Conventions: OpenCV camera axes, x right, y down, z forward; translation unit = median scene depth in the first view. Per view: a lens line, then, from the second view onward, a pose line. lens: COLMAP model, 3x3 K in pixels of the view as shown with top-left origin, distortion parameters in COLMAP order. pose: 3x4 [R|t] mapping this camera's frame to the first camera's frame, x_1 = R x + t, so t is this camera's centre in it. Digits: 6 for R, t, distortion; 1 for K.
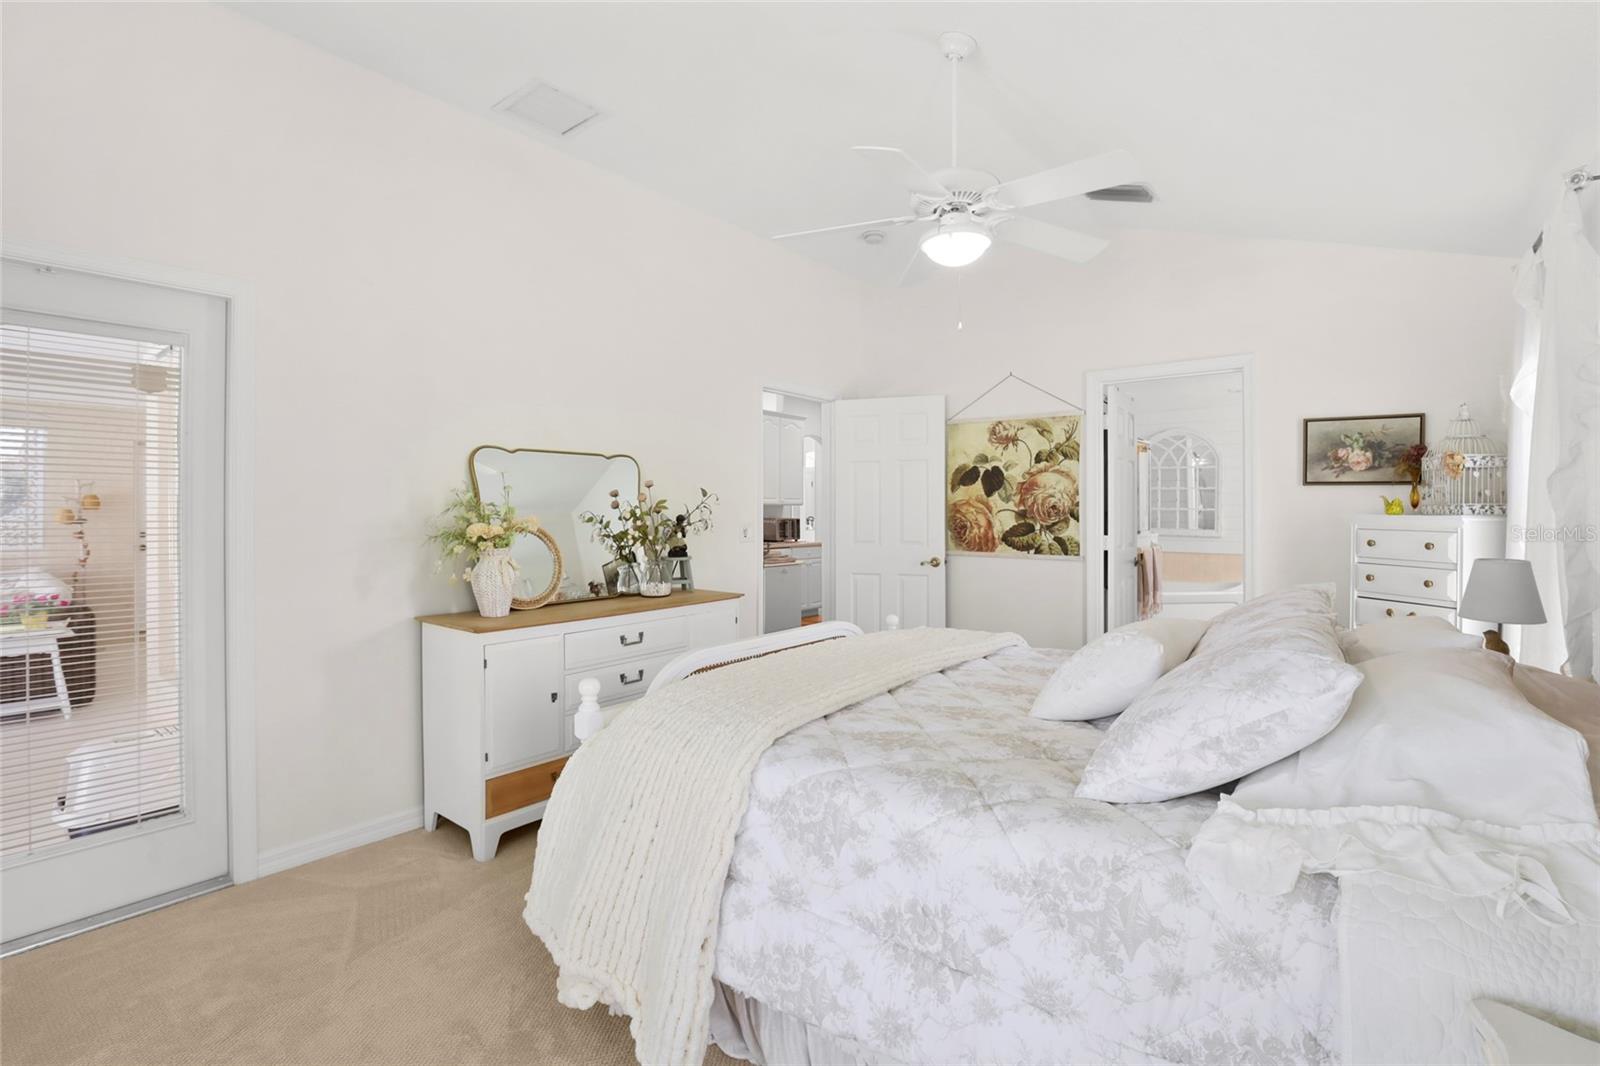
lens RADIAL K [[732.9, 0, 806.6], [0, 732.9, 507.6], [0, 0, 1]] dist [-0.034538, 0.000323]
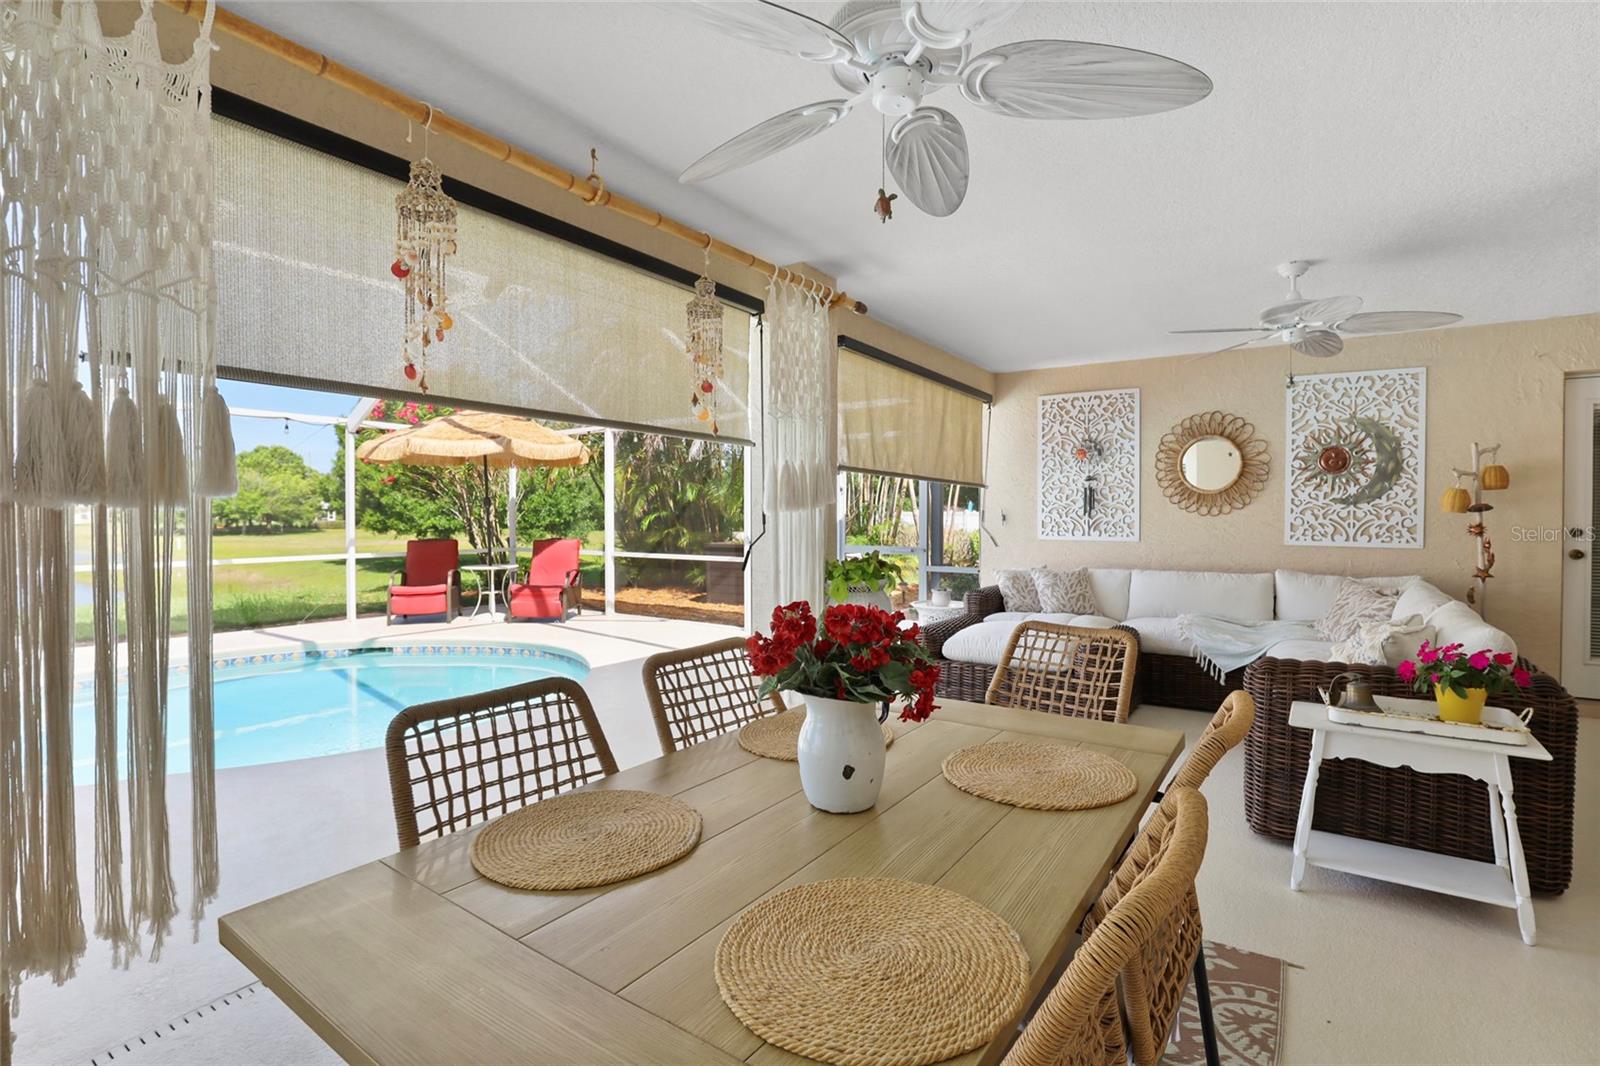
lens RADIAL K [[740.5, 0, 803.0], [0, 740.5, 519.8], [0, 0, 1]] dist [-0.021546, 0.000293]
pose [[0.076700, 0.004219, -0.997045, -0.433989], [0.005504, 0.999974, 0.004655, 0.023525], [0.997039, -0.005845, 0.076675, 0.352886]]
